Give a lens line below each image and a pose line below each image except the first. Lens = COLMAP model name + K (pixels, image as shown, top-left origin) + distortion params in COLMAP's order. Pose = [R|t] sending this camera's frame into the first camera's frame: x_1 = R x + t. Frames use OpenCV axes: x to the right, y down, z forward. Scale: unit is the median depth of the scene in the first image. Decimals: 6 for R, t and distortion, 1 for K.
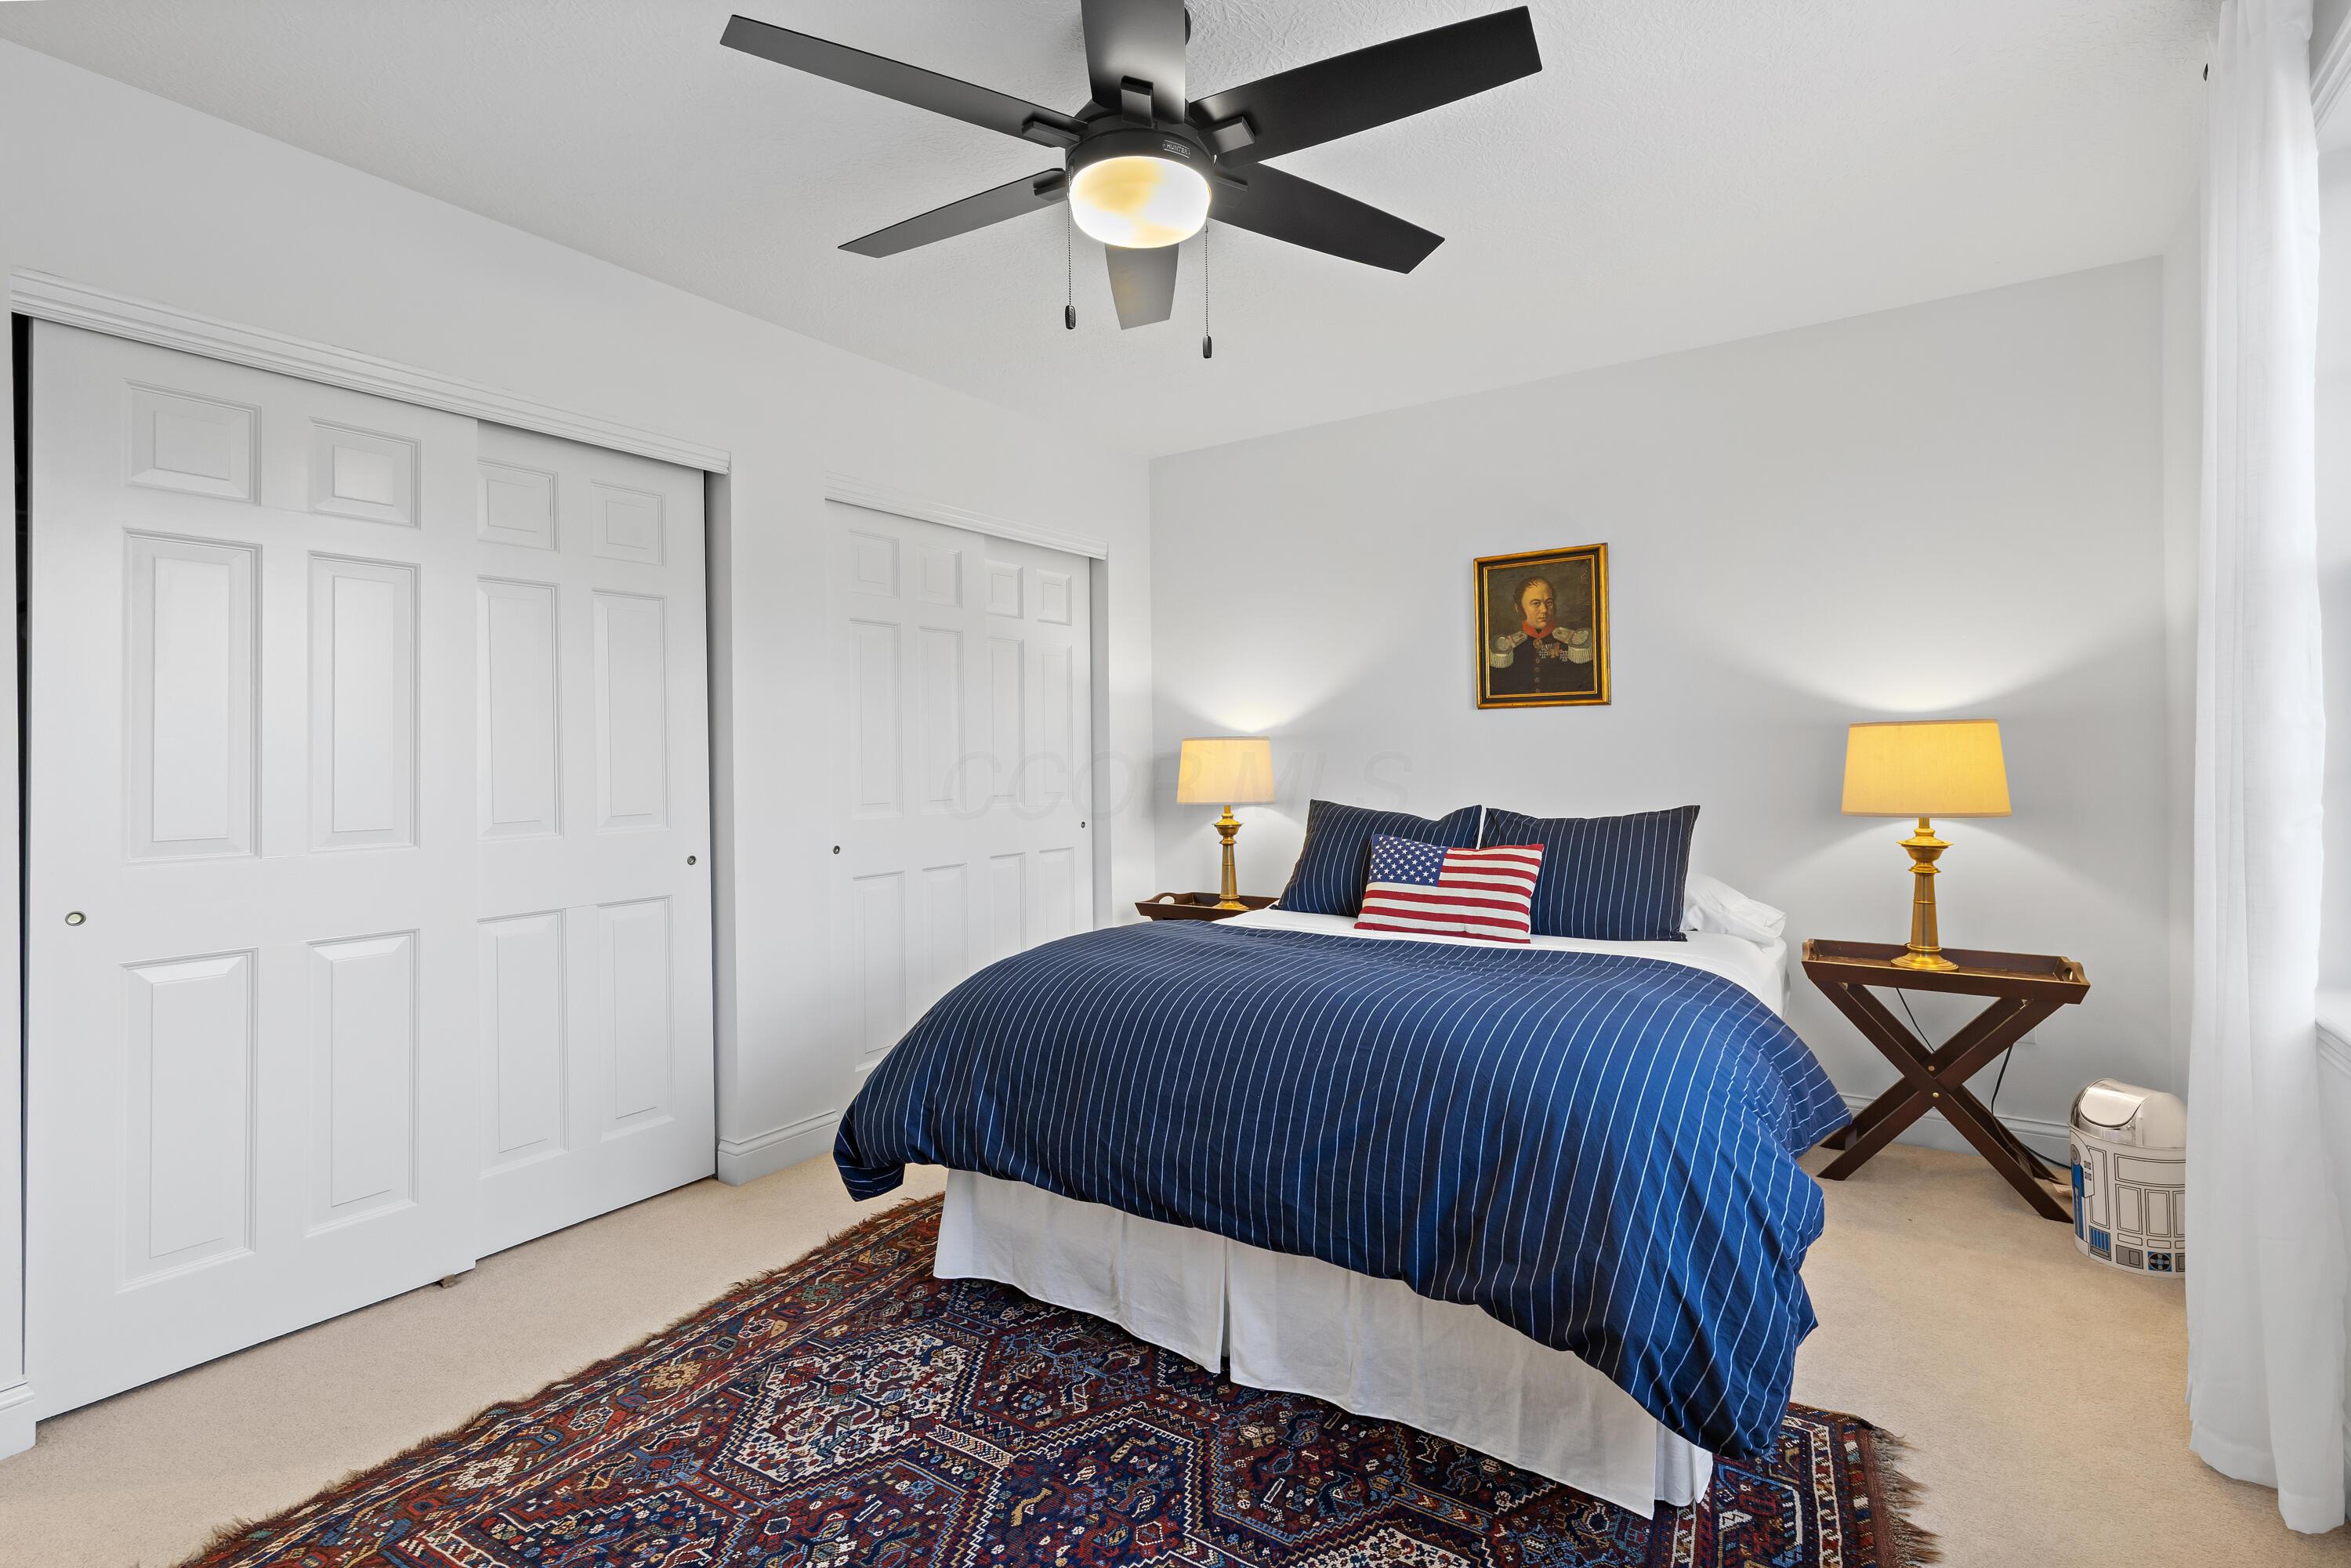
lens RADIAL K [[1087.5, 0, 1197.3], [0, 1087.5, 756.1], [0, 0, 1]] dist [0.001754, -0.000434]
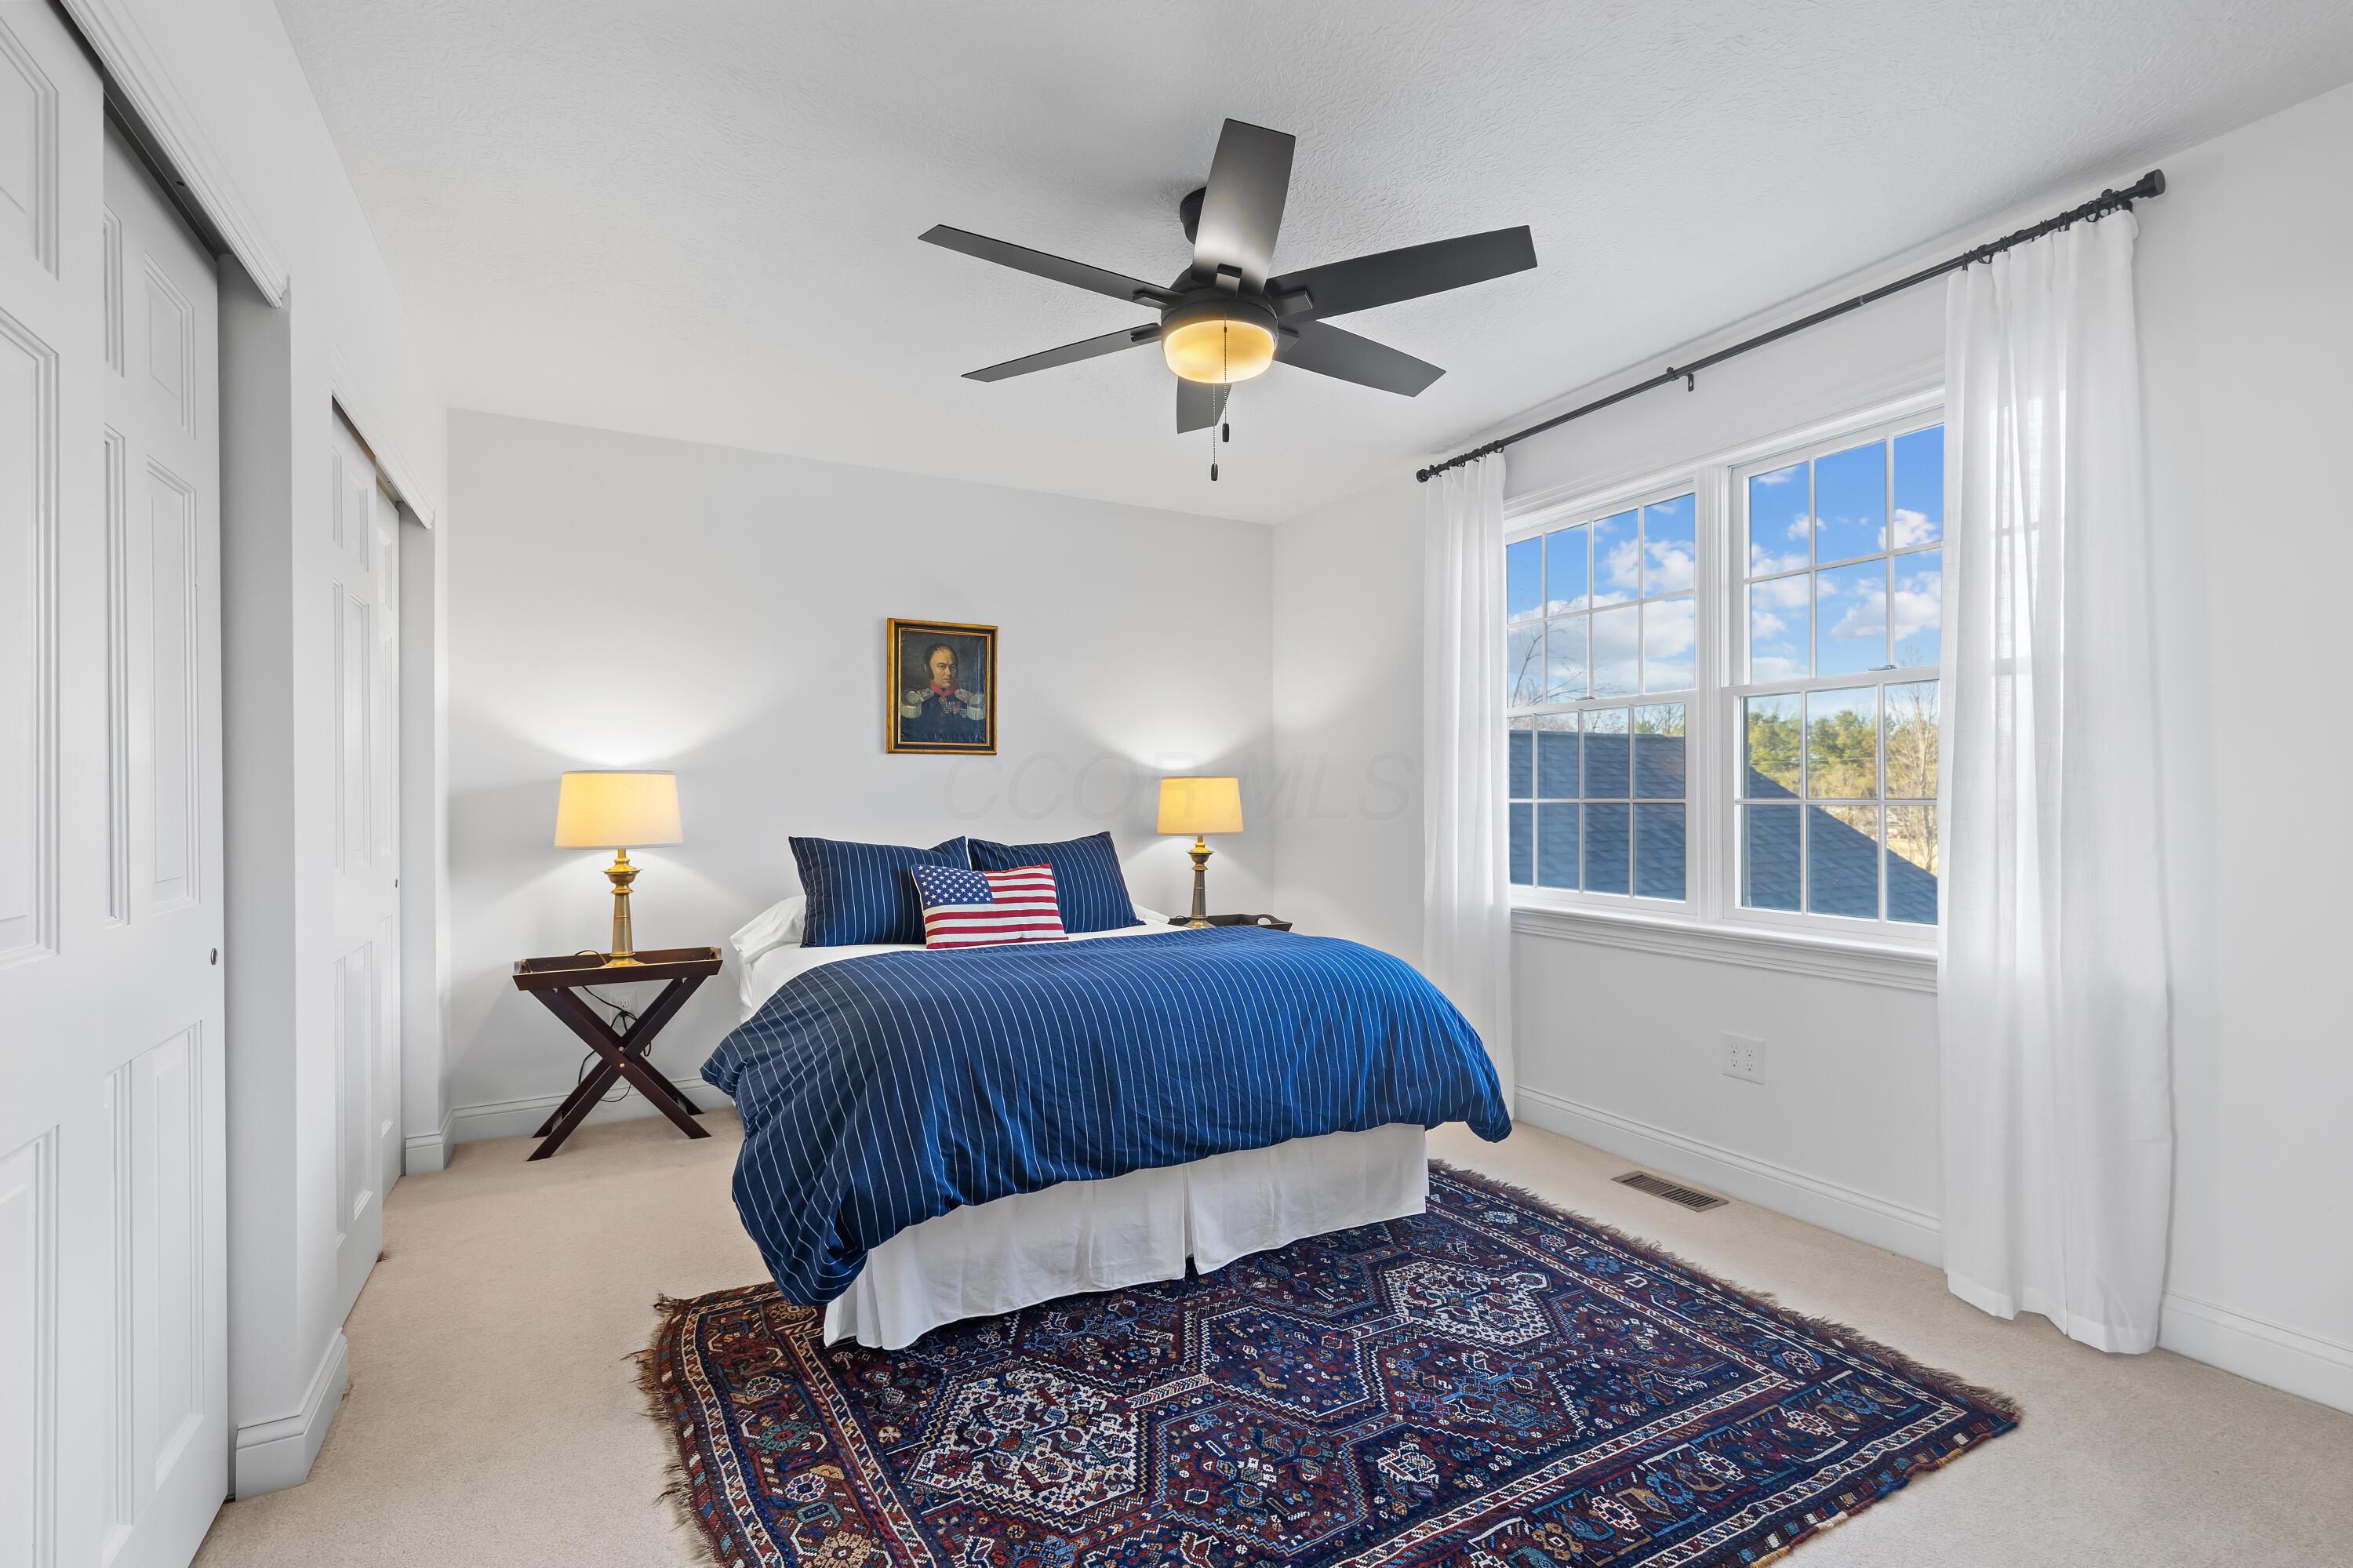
lens RADIAL K [[1063.6, 0, 1180.4], [0, 1063.6, 794.5], [0, 0, 1]] dist [0.001016, 0.000081]
pose [[0.471836, 0.009771, 0.881632, -0.953008], [-0.002548, 0.999950, -0.009719, 0.015393], [-0.881682, 0.002340, 0.471838, 0.368499]]
